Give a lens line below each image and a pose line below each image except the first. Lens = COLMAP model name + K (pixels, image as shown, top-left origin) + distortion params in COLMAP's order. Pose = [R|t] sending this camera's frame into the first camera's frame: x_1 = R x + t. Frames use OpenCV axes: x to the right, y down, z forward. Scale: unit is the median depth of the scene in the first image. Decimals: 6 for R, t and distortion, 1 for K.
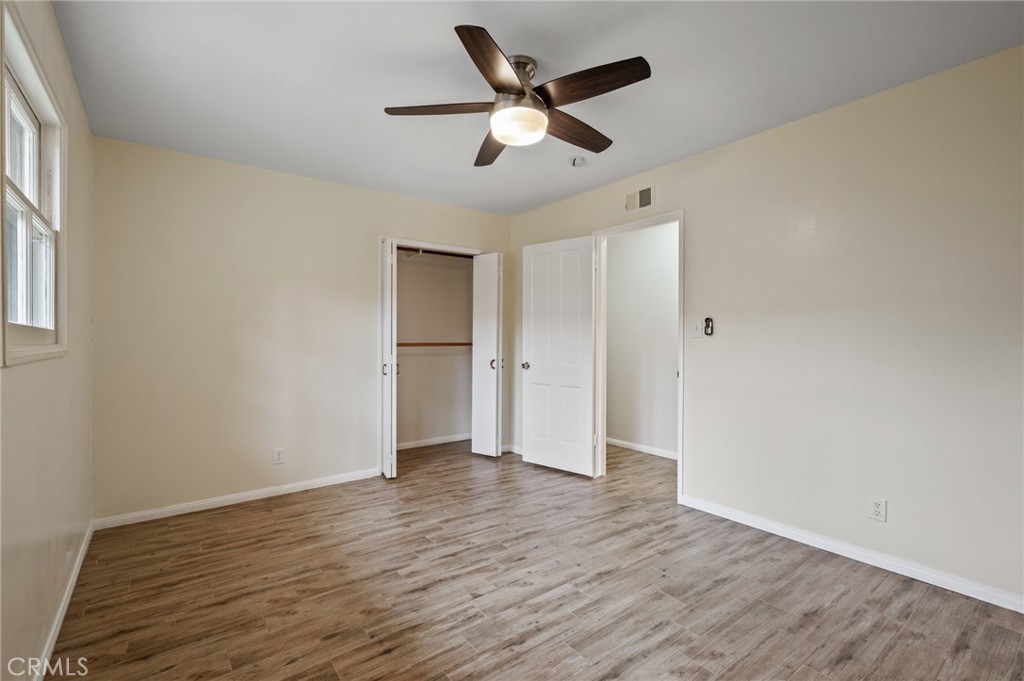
lens RADIAL K [[467.4, 0, 511.1], [0, 467.4, 341.7], [0, 0, 1]] dist [-0.002255, -0.000445]
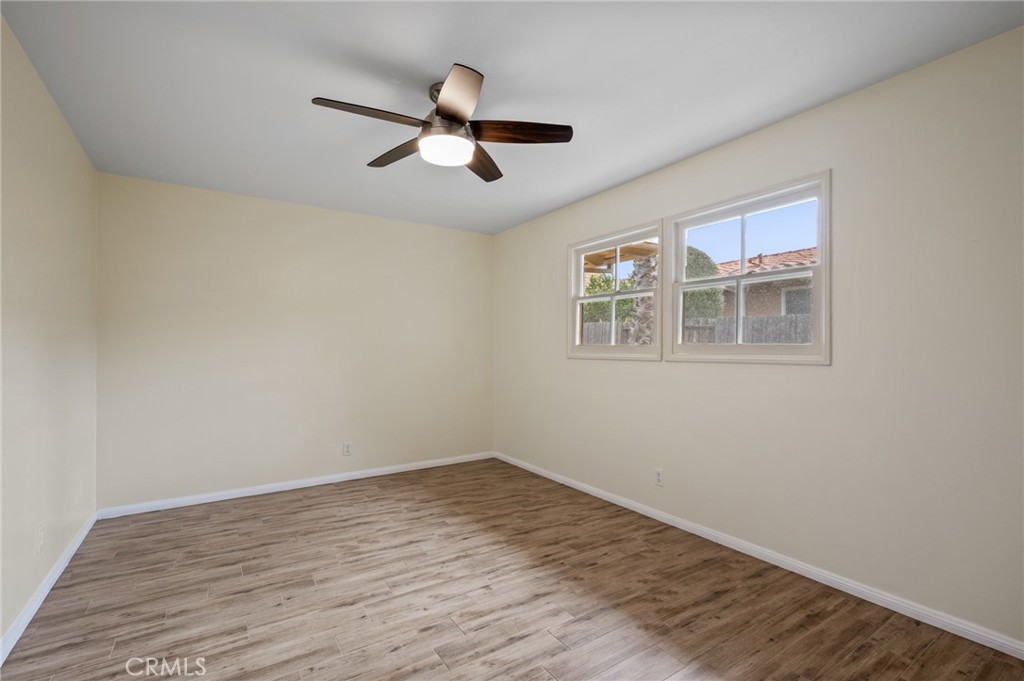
lens RADIAL K [[467.4, 0, 512.9], [0, 467.4, 345.8], [0, 0, 1]] dist [-0.002255, -0.000445]
pose [[-0.998044, -0.000792, 0.062508, -0.200432], [-0.001048, 0.999991, -0.004074, -0.012356], [-0.062505, -0.004132, -0.998036, 2.050972]]
